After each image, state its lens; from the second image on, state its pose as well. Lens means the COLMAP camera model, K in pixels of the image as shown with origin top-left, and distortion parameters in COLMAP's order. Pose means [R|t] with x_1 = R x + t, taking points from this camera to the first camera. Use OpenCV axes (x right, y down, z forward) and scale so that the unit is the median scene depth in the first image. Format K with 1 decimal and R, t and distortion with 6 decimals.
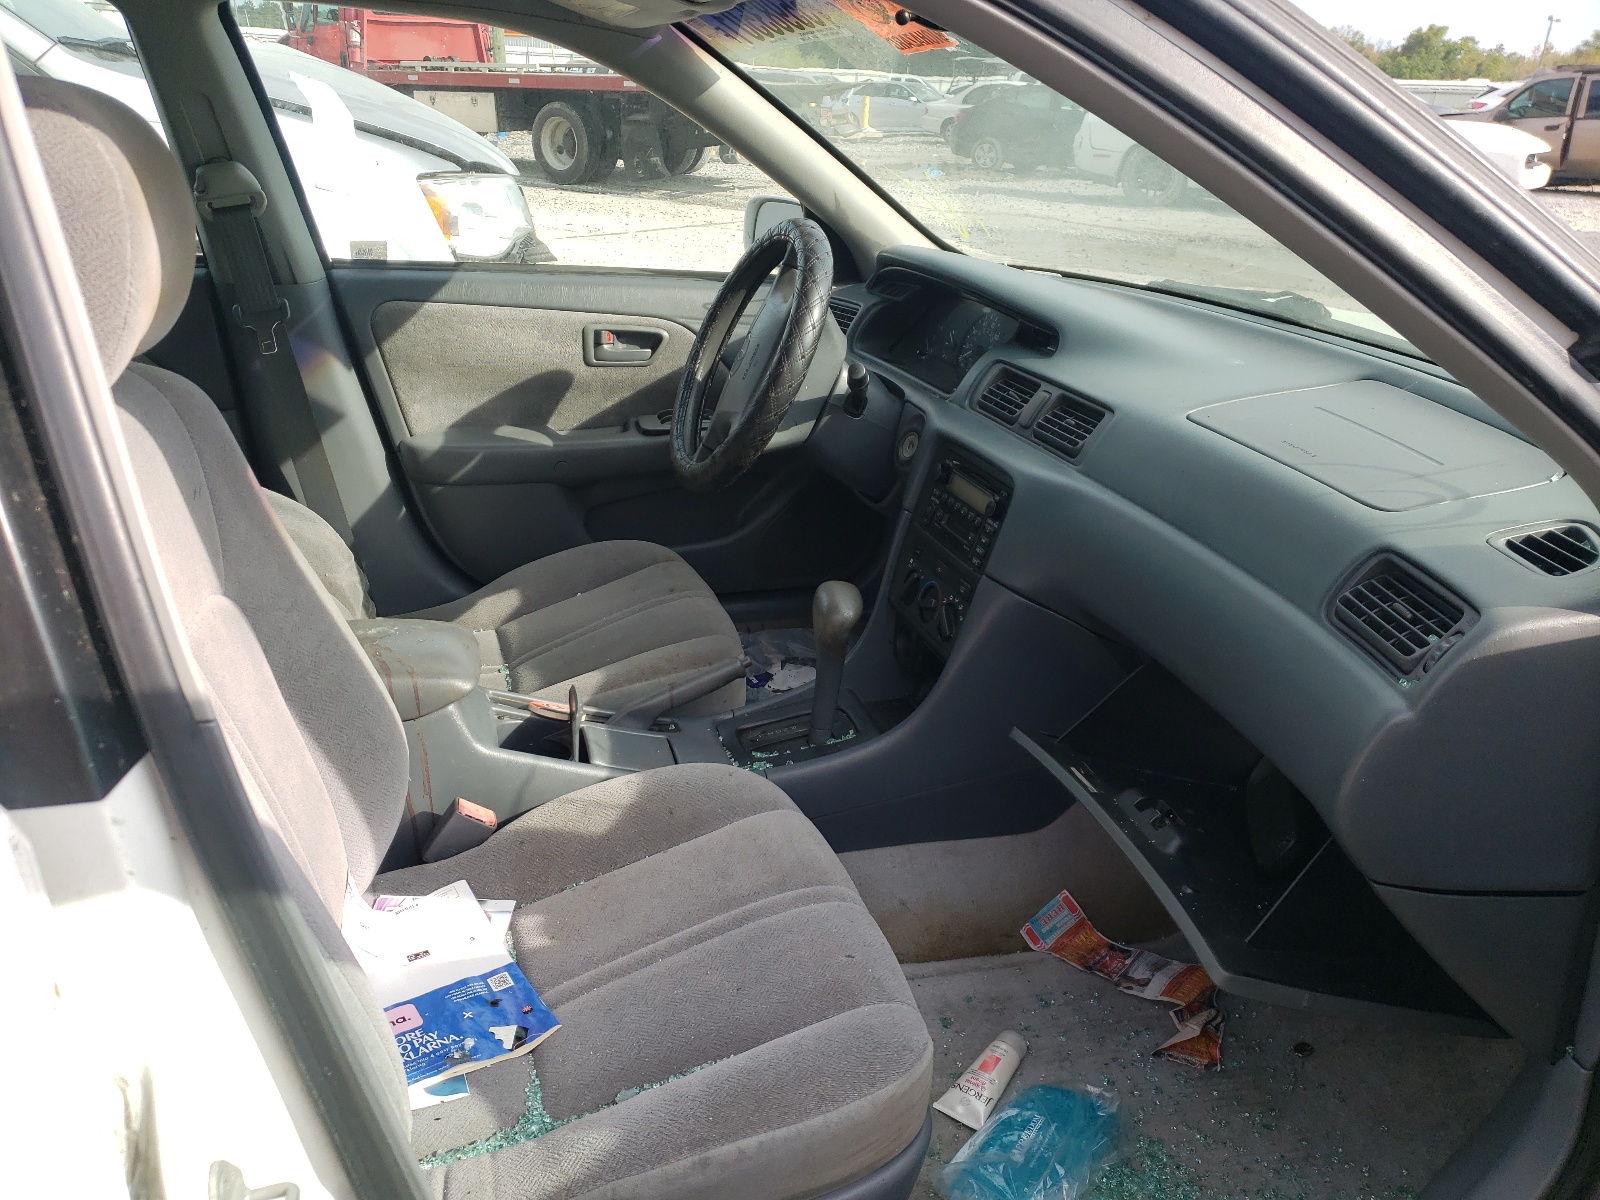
lens RADIAL K [[1241.8, 0, 800.0], [0, 1241.8, 600.0], [0, 0, 1]] dist [0.007810, 0.002052]
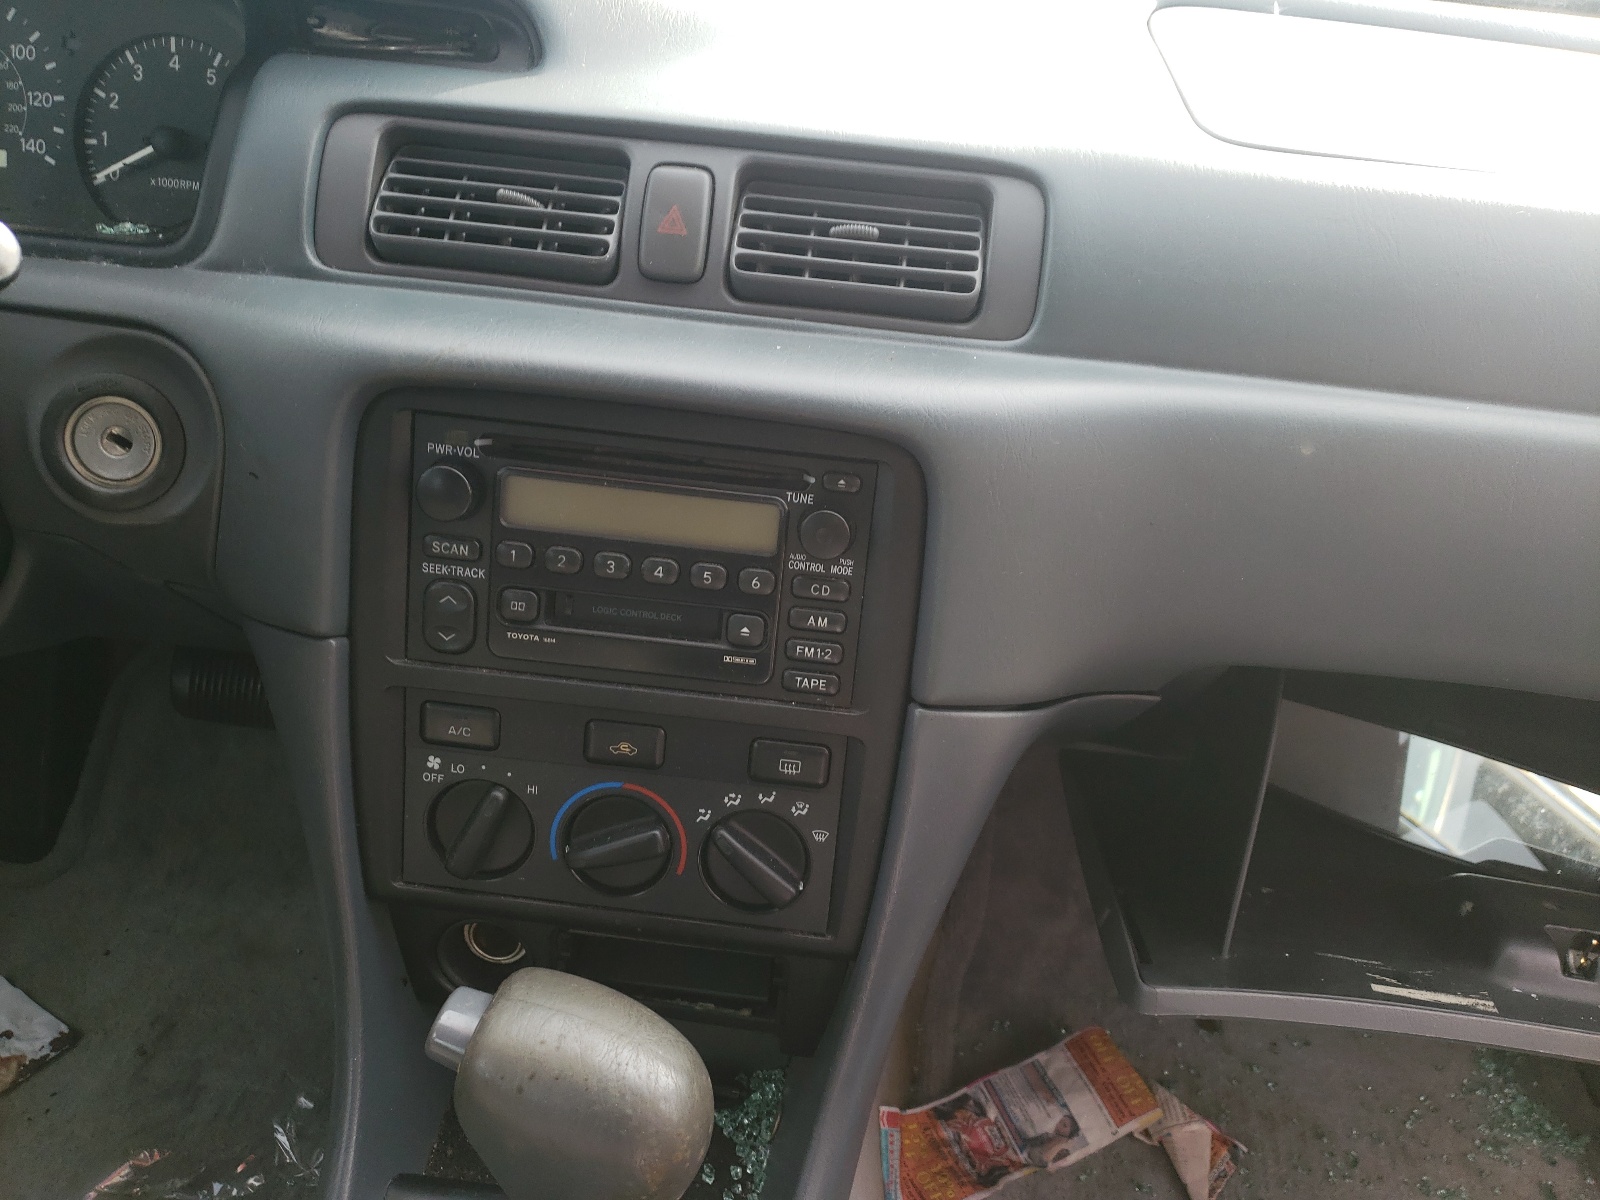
lens RADIAL K [[1241.8, 0, 800.0], [0, 1241.8, 600.0], [0, 0, 1]] dist [0.007810, 0.002052]
pose [[0.388807, -0.476891, 0.788292, -0.124815], [0.286240, 0.875797, 0.388648, -0.184950], [-0.875726, 0.074531, 0.477021, 0.802045]]
